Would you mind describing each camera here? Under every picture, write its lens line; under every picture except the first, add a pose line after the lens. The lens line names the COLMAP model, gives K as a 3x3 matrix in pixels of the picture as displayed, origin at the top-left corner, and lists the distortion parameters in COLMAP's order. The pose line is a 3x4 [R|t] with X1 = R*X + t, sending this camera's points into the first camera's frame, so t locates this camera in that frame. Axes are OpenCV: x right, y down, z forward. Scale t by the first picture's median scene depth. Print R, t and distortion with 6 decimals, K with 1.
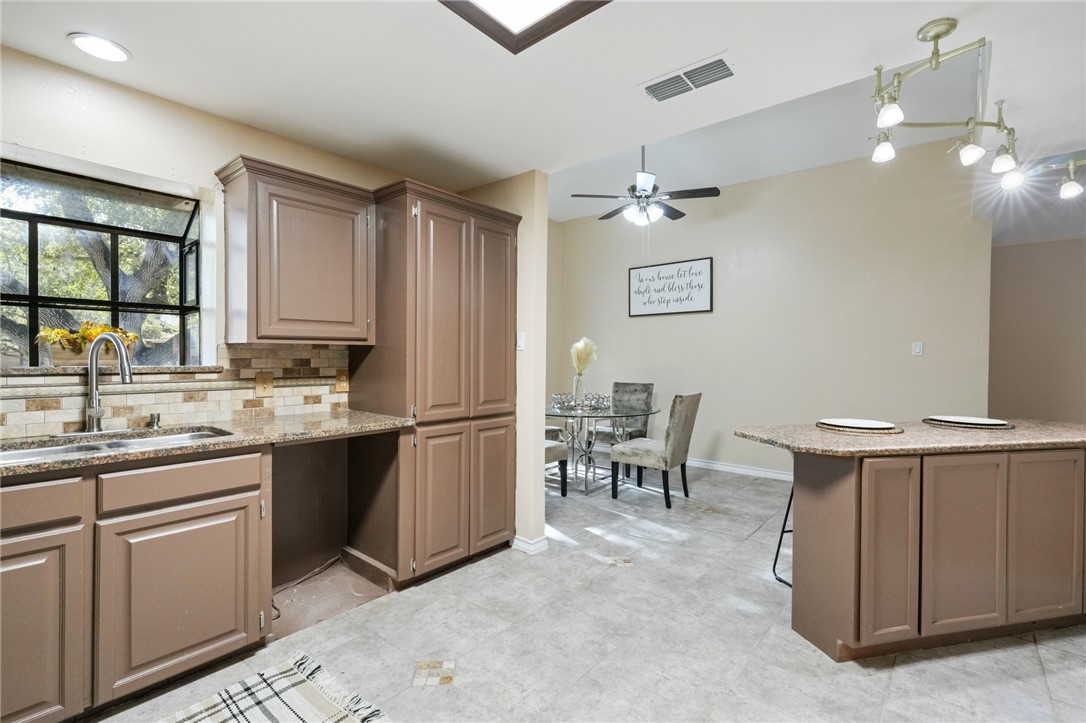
lens RADIAL K [[493.6, 0, 542.9], [0, 493.6, 360.0], [0, 0, 1]] dist [0.000860, 0.000122]
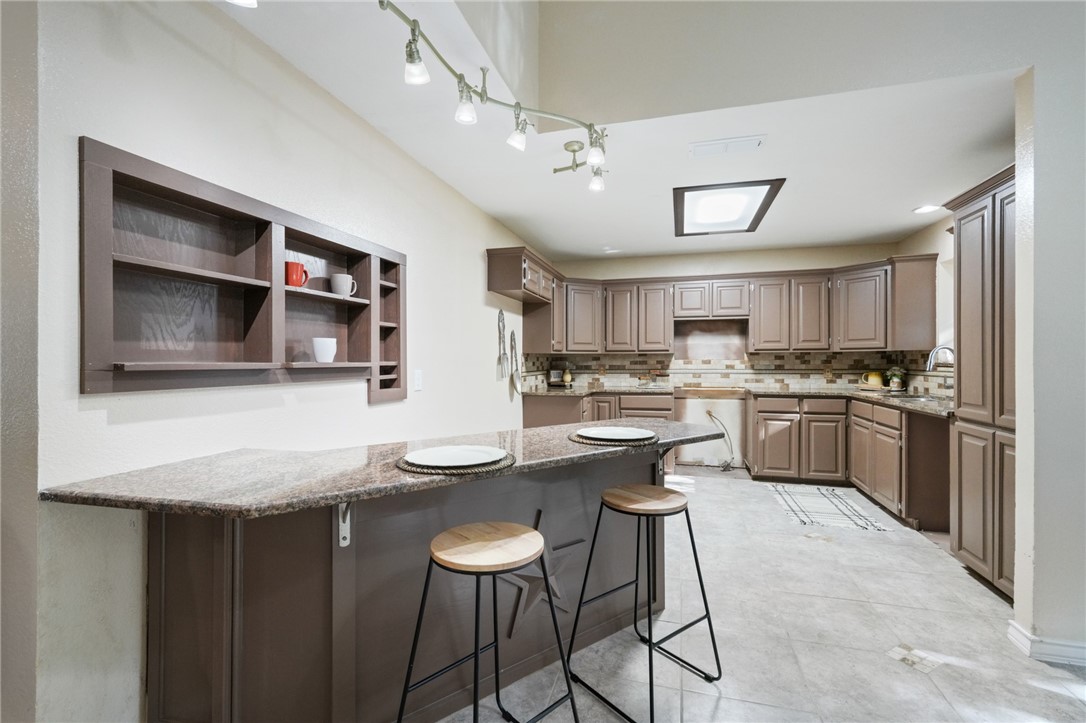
lens RADIAL K [[481.4, 0, 546.1], [0, 481.4, 361.0], [0, 0, 1]] dist [0.001658, 0.000409]
pose [[-0.910410, -0.004425, -0.413683, 1.071212], [-0.007323, 0.999958, 0.005420, 0.006095], [0.413642, 0.007964, -0.910405, 1.683168]]
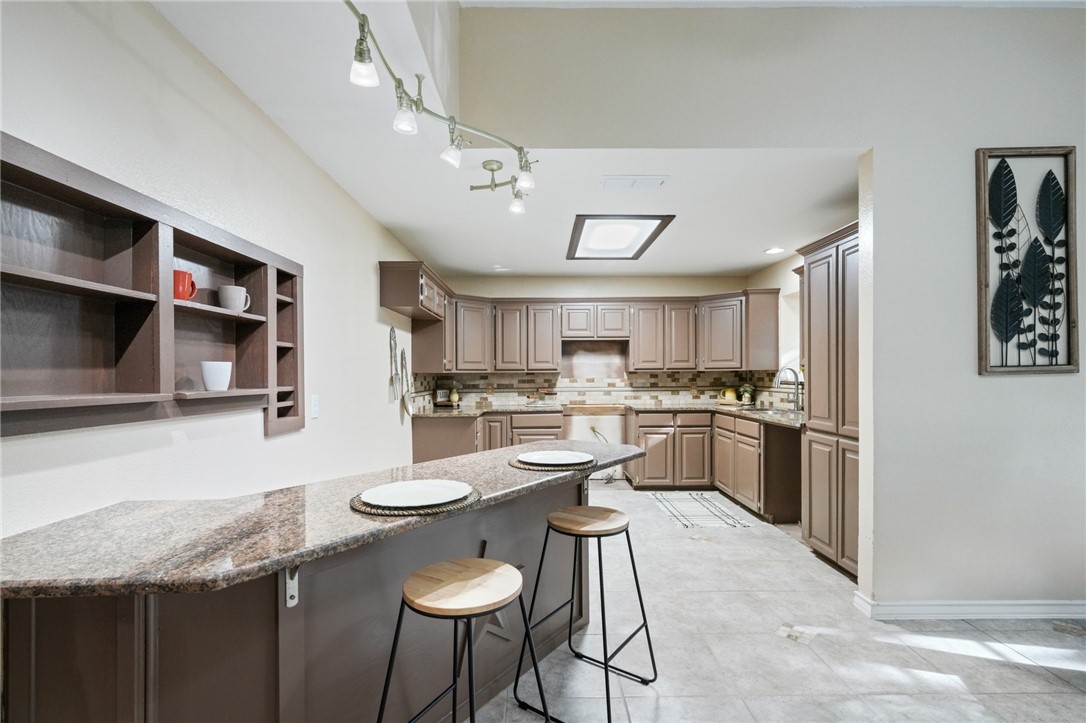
lens RADIAL K [[489.7, 0, 545.8], [0, 489.7, 378.7], [0, 0, 1]] dist [0.001794, 0.000377]
pose [[-0.757573, 0.002666, -0.652745, 1.186195], [-0.004213, 0.999951, 0.008974, -0.010882], [0.652737, 0.009548, -0.757524, 1.617932]]
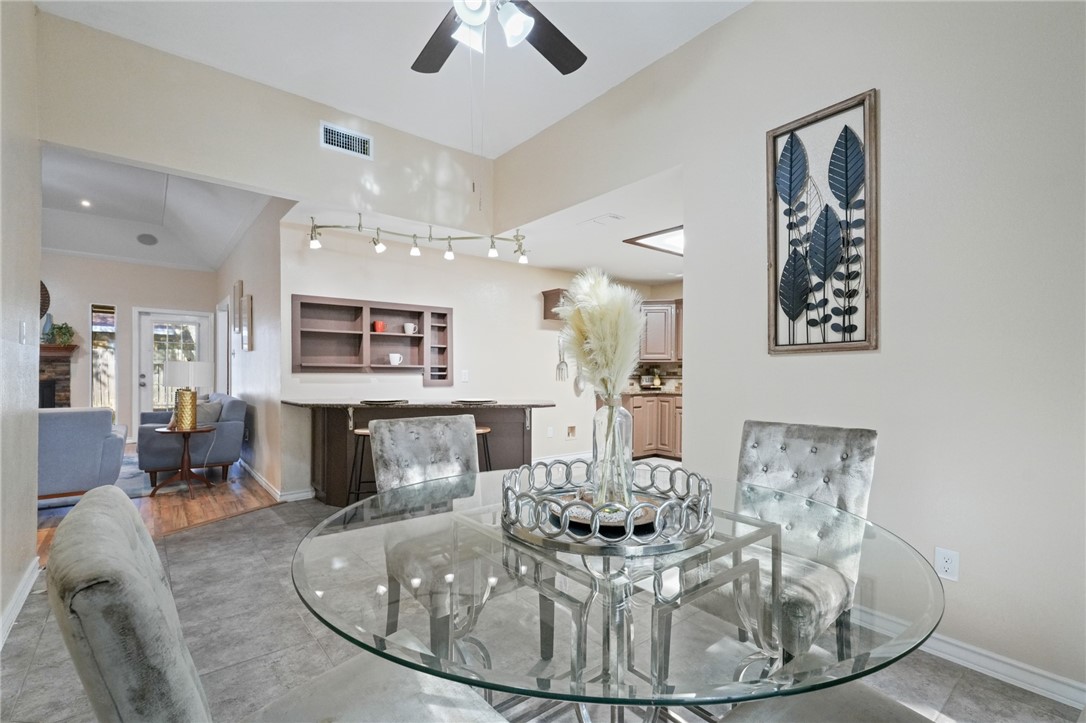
lens RADIAL K [[489.7, 0, 545.8], [0, 489.7, 378.7], [0, 0, 1]] dist [0.001794, 0.000377]
pose [[-0.982324, -0.014250, 0.186643, 0.106183], [-0.010026, 0.999672, 0.023554, 0.018984], [-0.186918, 0.021267, -0.982145, 2.541223]]
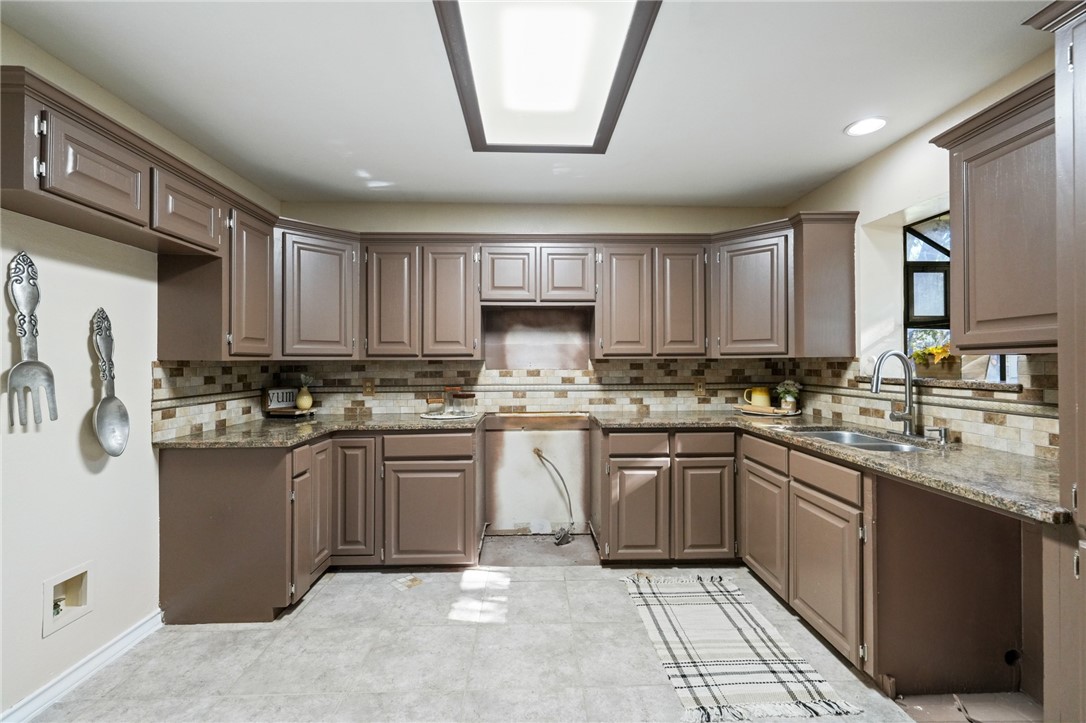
lens RADIAL K [[481.4, 0, 546.1], [0, 481.4, 361.0], [0, 0, 1]] dist [0.001658, 0.000409]
pose [[-0.741430, -0.005924, -0.671004, 0.410306], [-0.007168, 0.999974, -0.000908, -0.017936], [0.670992, 0.004136, -0.741453, 1.051199]]
